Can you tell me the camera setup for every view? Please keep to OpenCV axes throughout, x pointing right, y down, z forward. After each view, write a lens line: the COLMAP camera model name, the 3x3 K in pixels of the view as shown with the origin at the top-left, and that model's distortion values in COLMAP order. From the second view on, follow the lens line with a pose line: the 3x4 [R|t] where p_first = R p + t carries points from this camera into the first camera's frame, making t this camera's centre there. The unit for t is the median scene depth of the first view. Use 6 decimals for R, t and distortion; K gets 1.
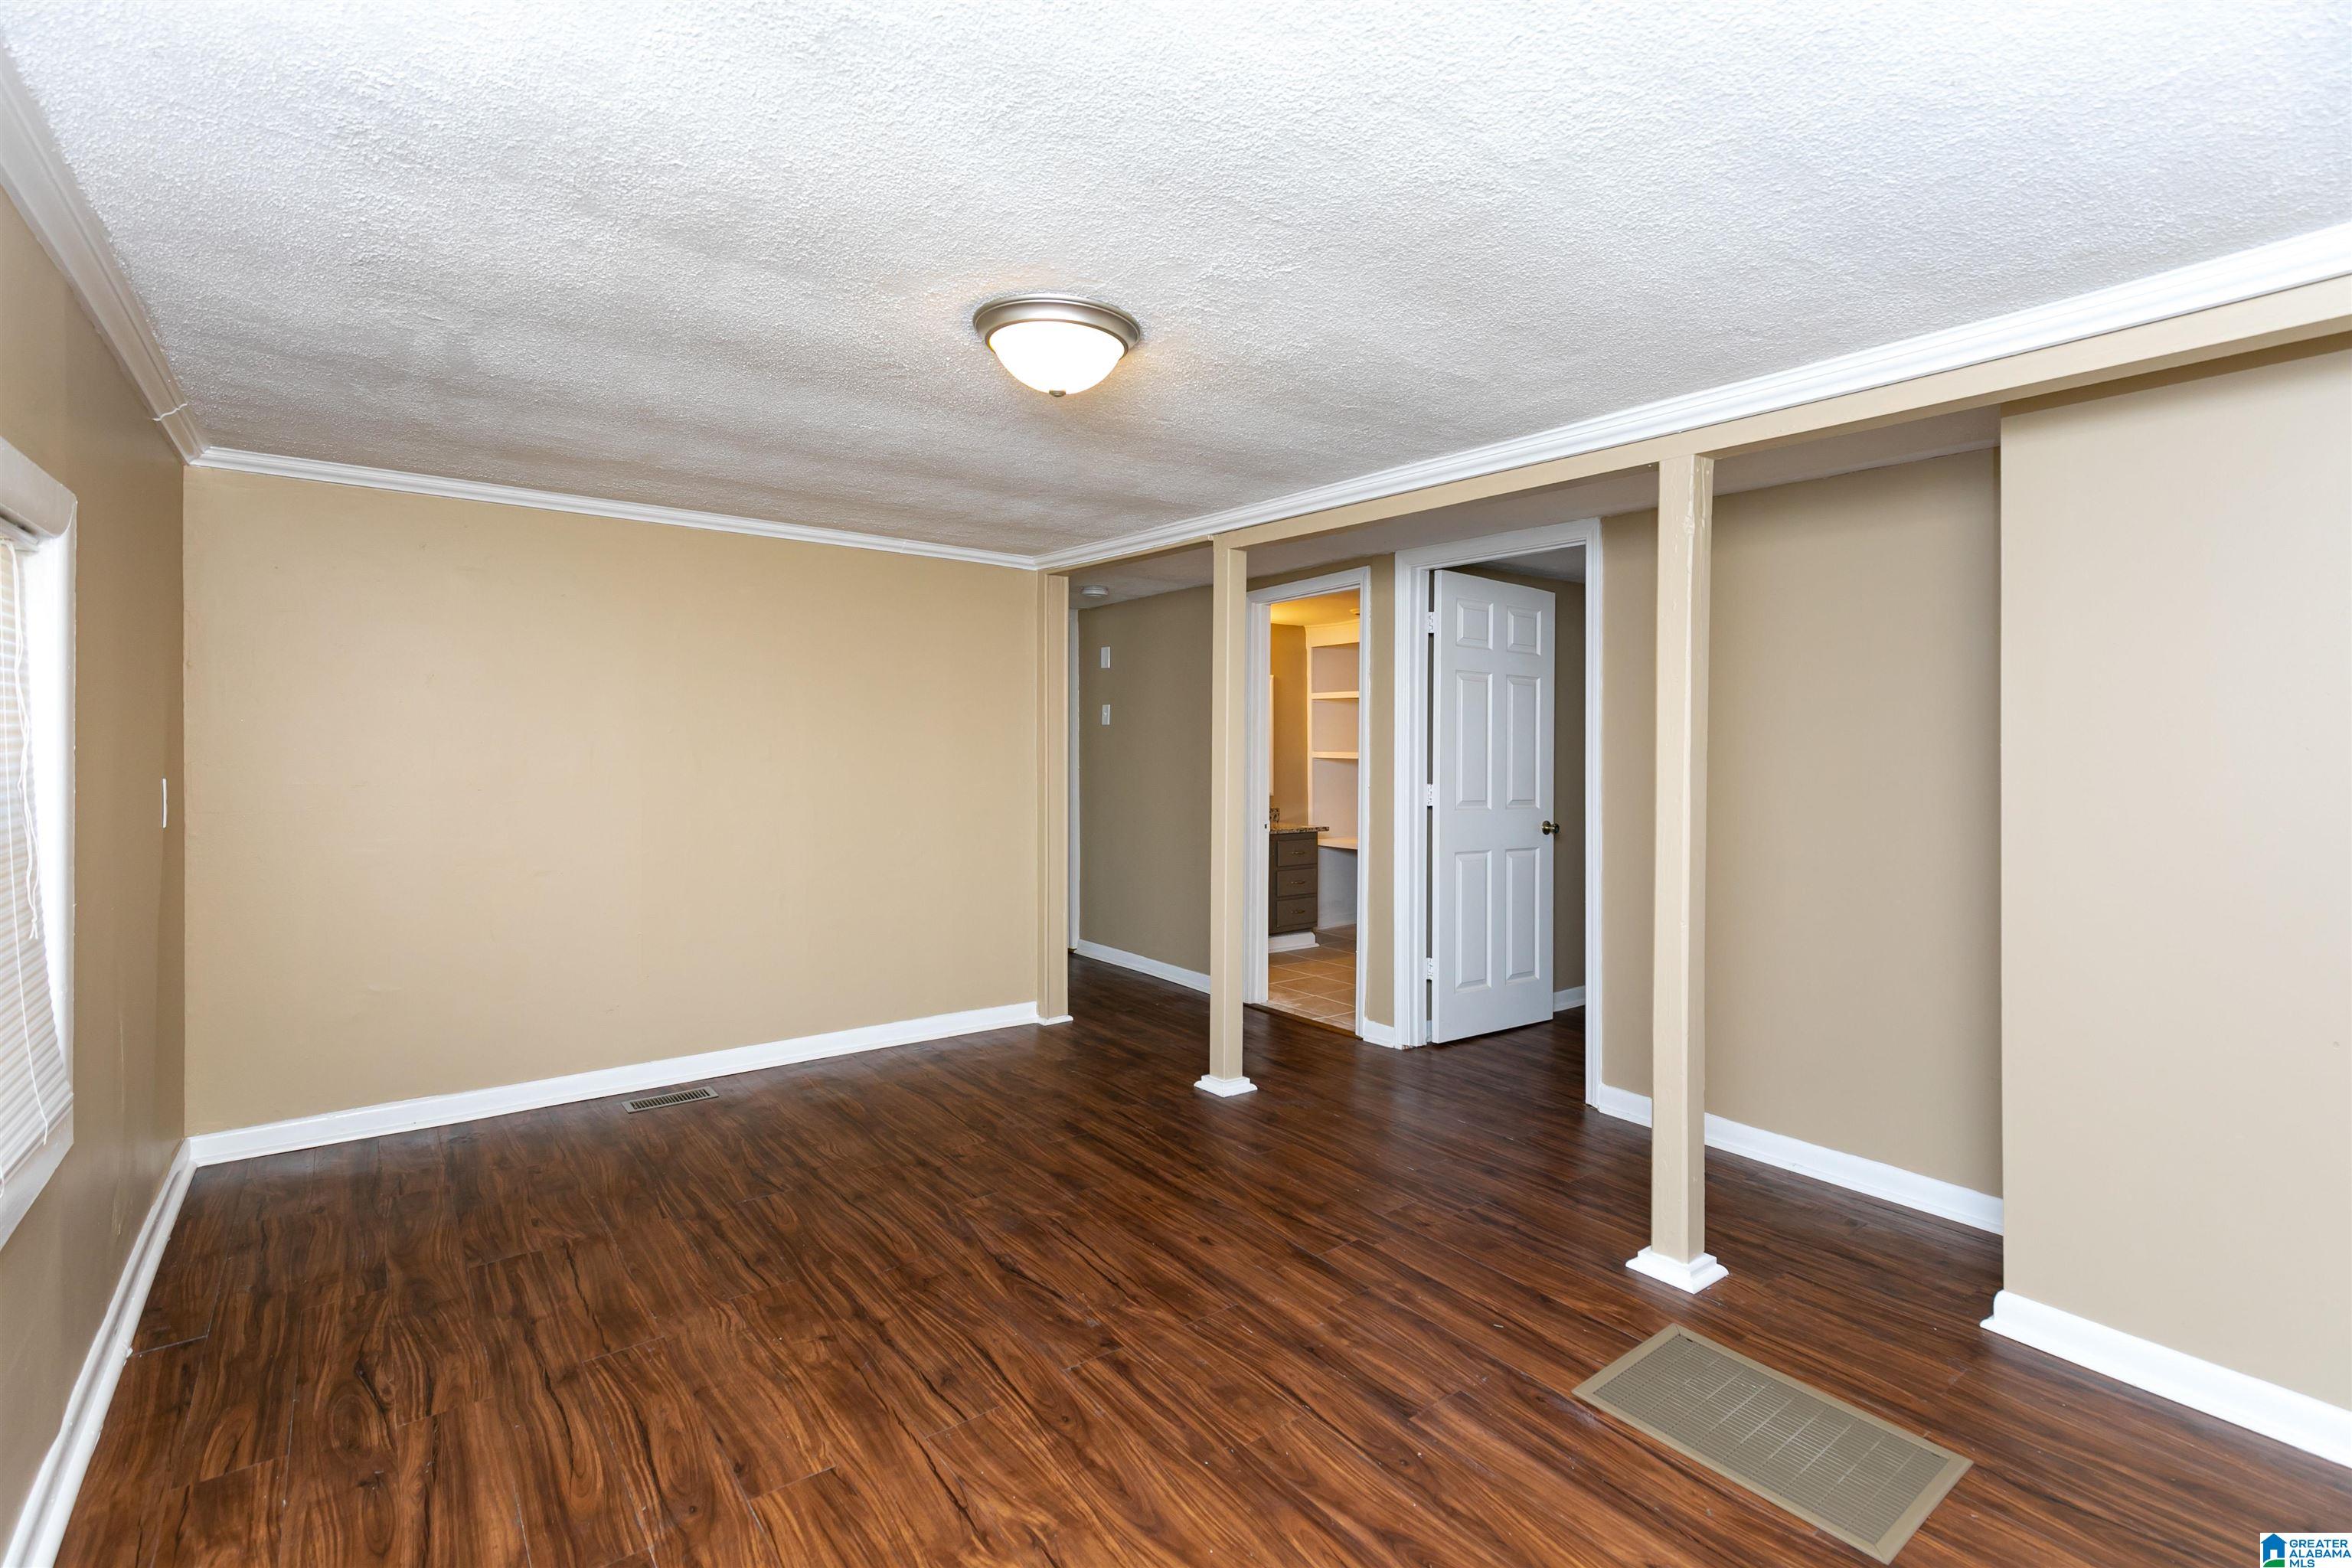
lens RADIAL K [[1085.1, 0, 1186.8], [0, 1085.1, 752.0], [0, 0, 1]] dist [0.011454, -0.000075]
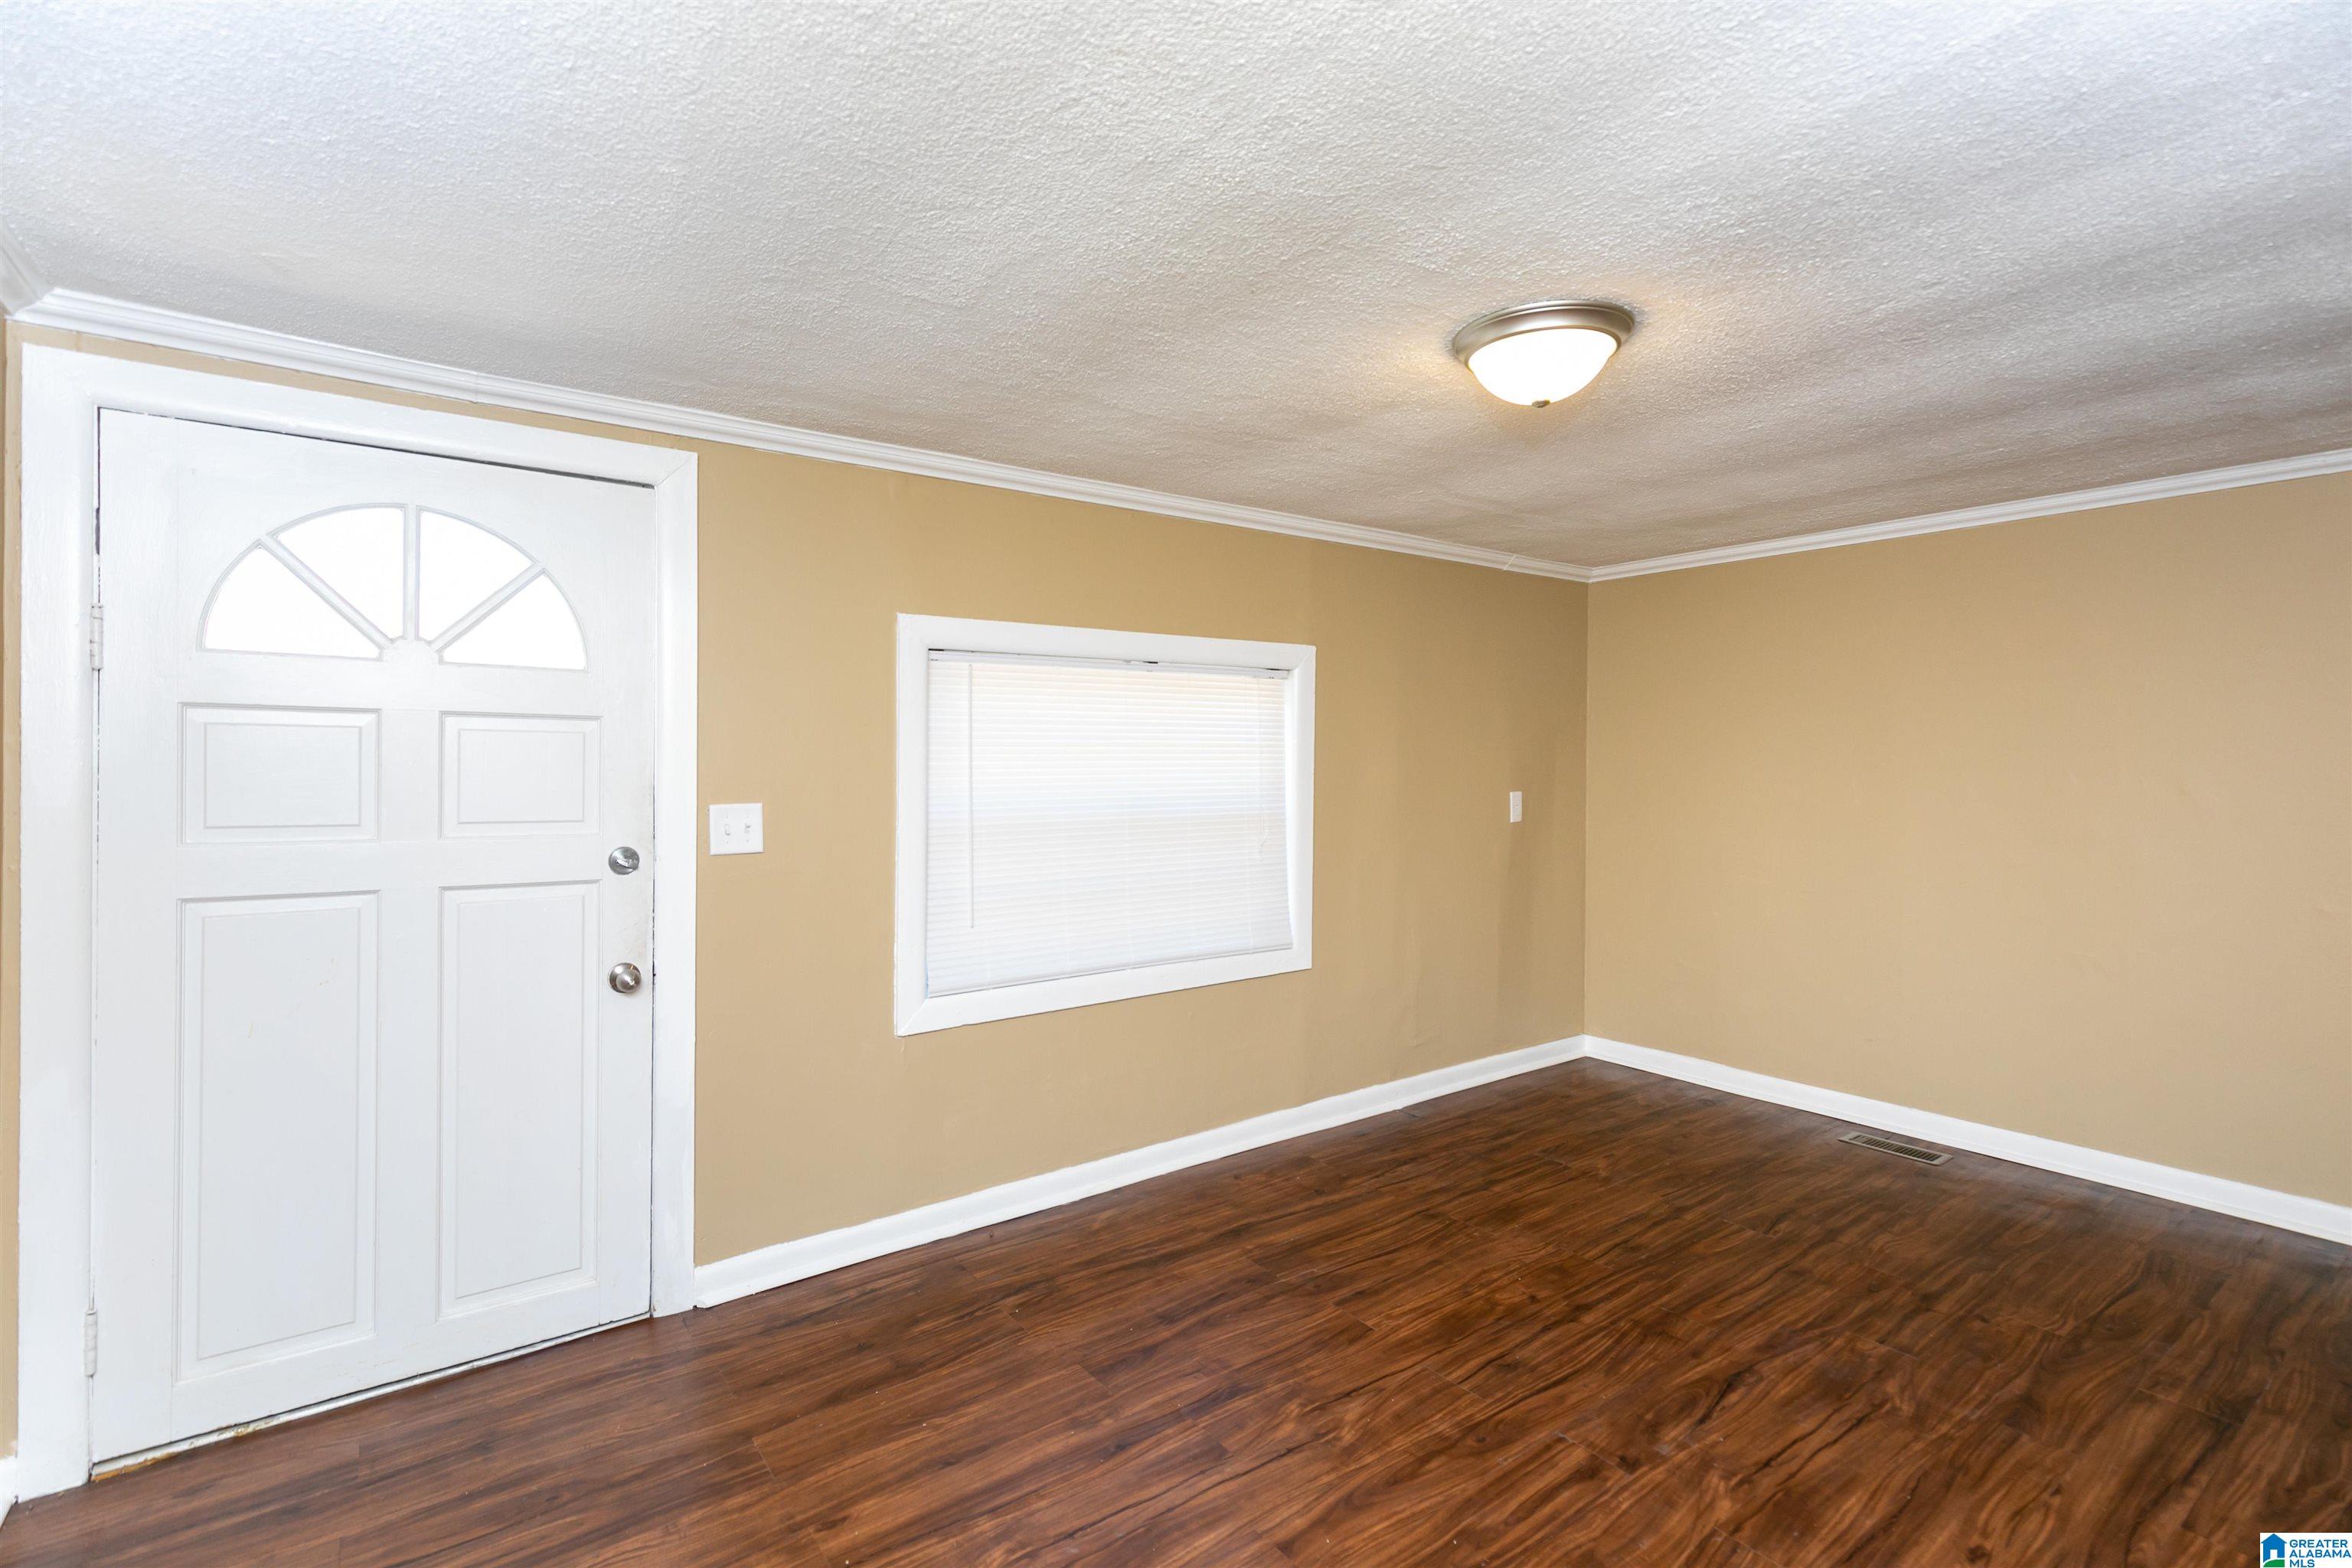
lens RADIAL K [[1085.1, 0, 1162.8], [0, 1085.1, 770.8], [0, 0, 1]] dist [0.011454, -0.000075]
pose [[-0.033826, -0.000584, -0.999428, 0.763154], [-0.009552, 0.999954, -0.000261, 0.000258], [0.999382, 0.009538, -0.033830, 0.622745]]
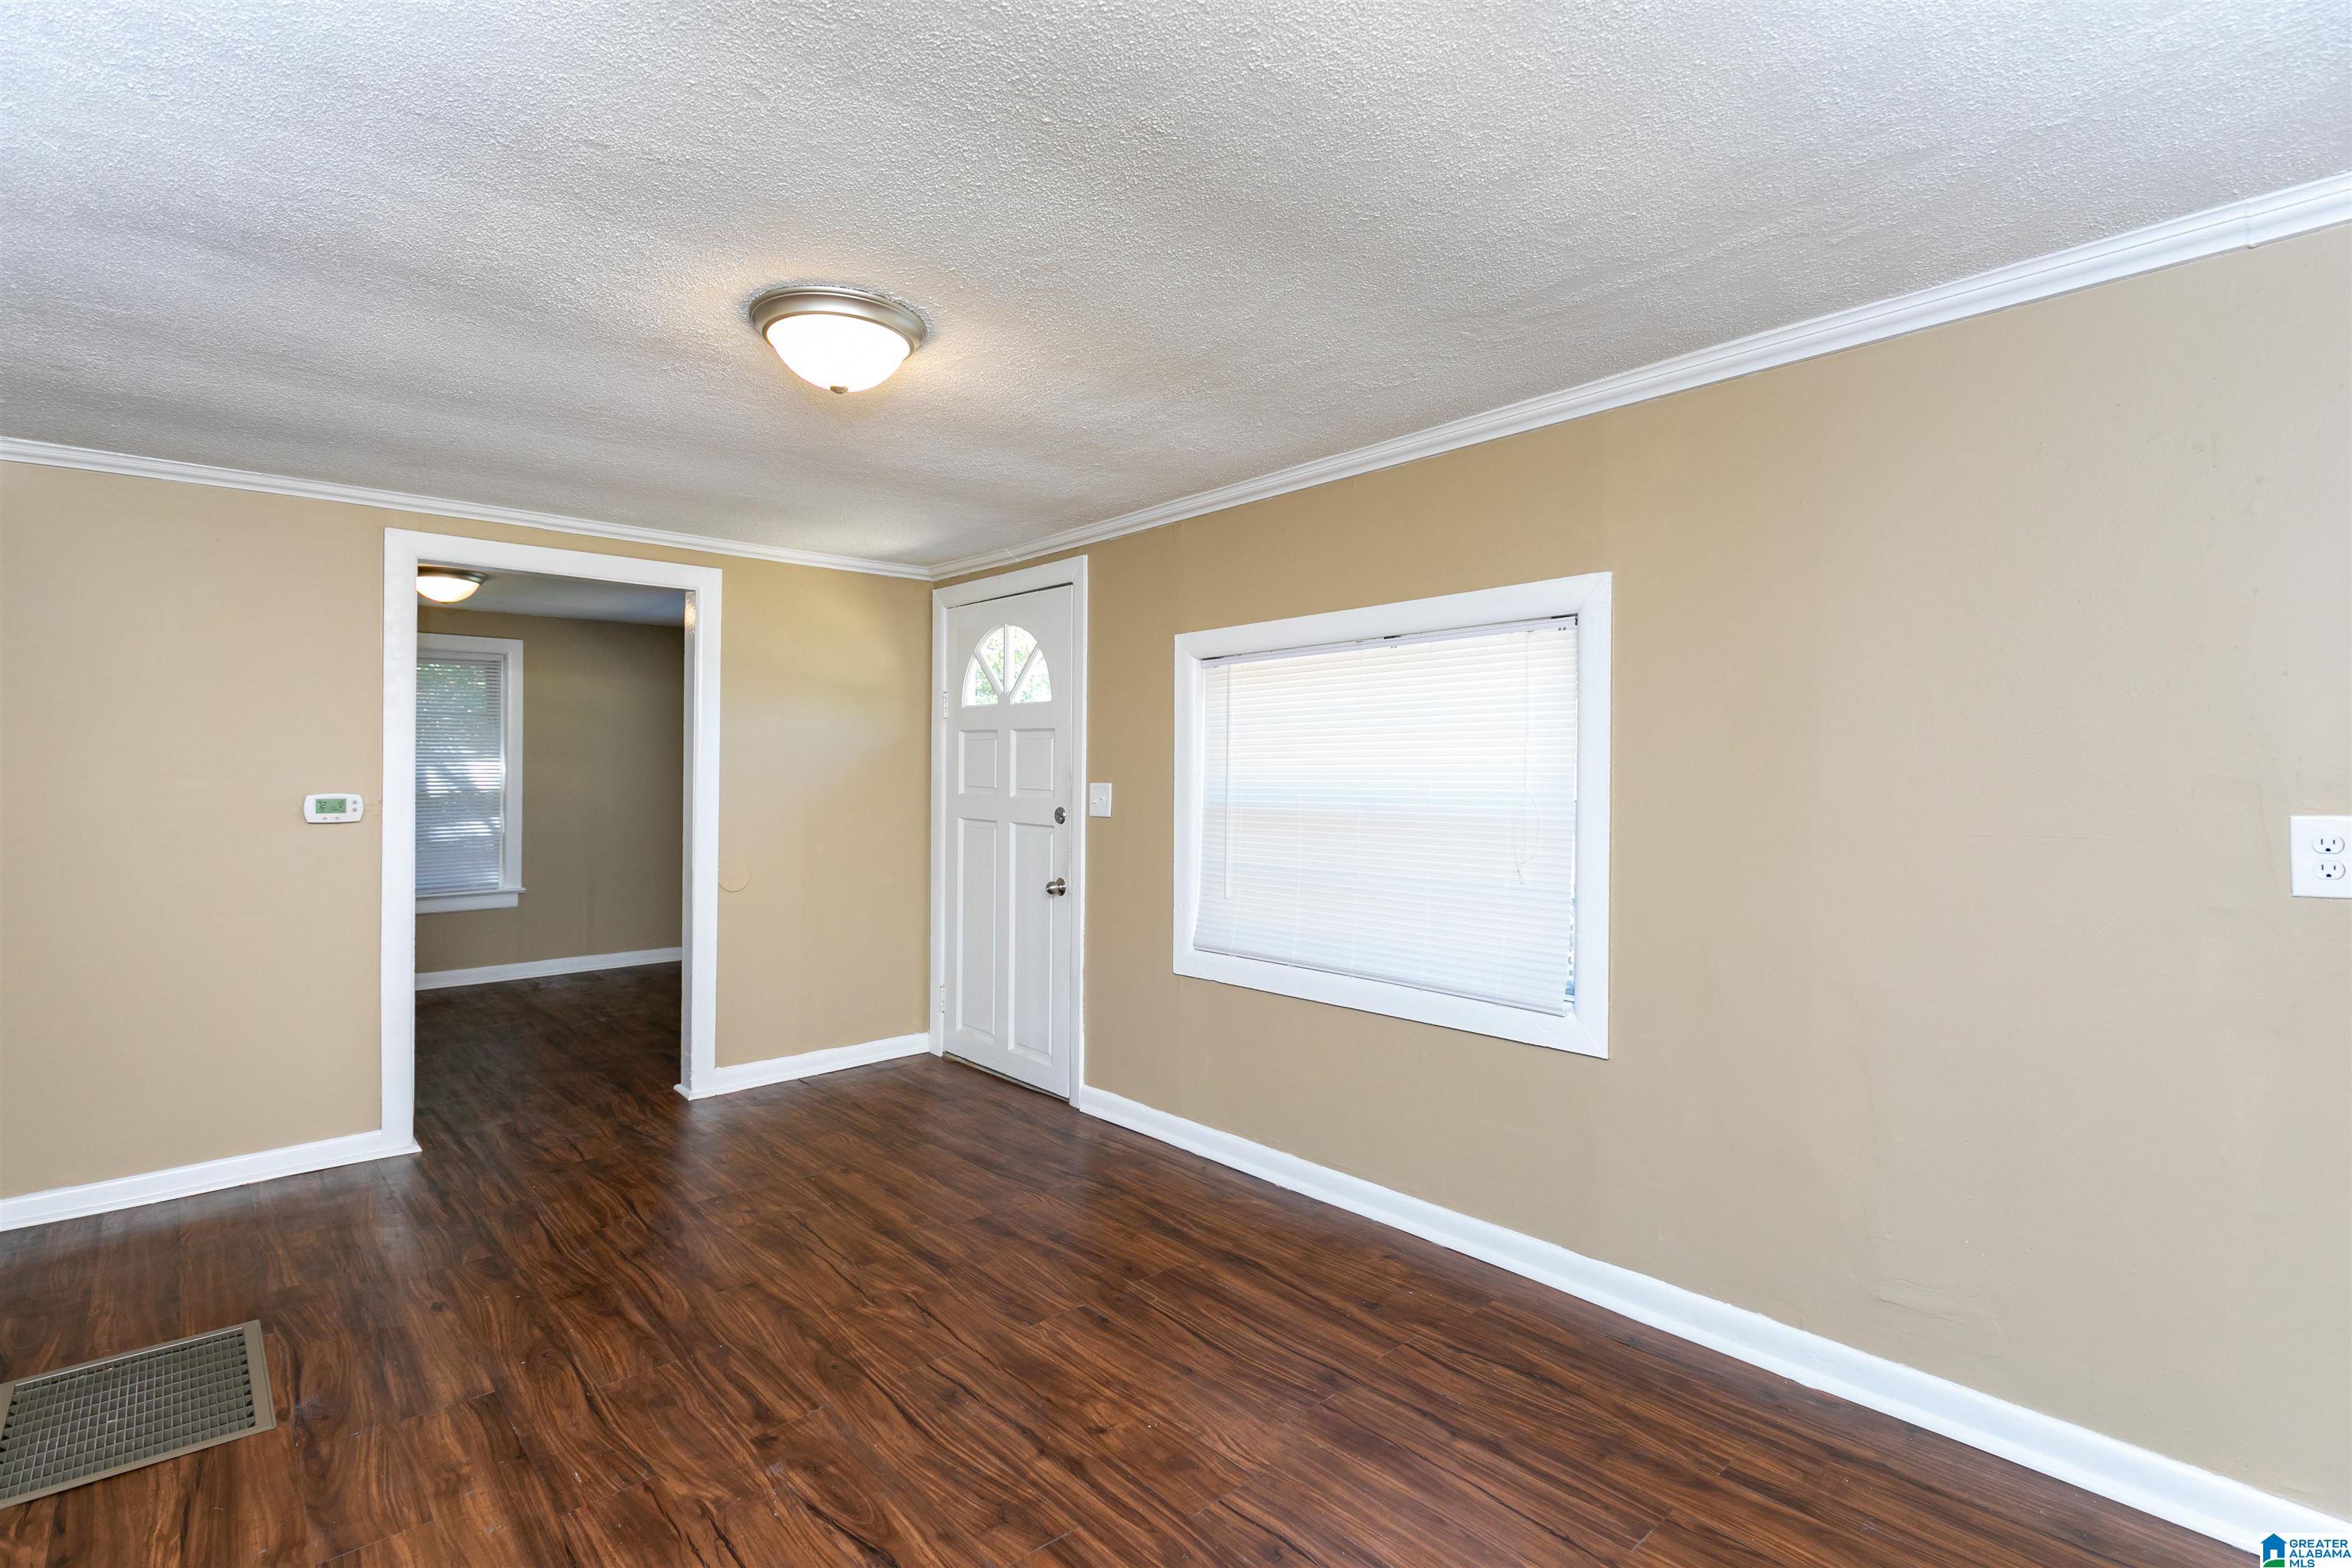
lens RADIAL K [[1085.1, 0, 1166.7], [0, 1085.1, 774.4], [0, 0, 1]] dist [0.011454, -0.000075]
pose [[-0.997575, -0.010654, -0.068776, -0.305117], [-0.011476, 0.999867, 0.011564, 0.004424], [0.068644, 0.012325, -0.997565, 1.777411]]
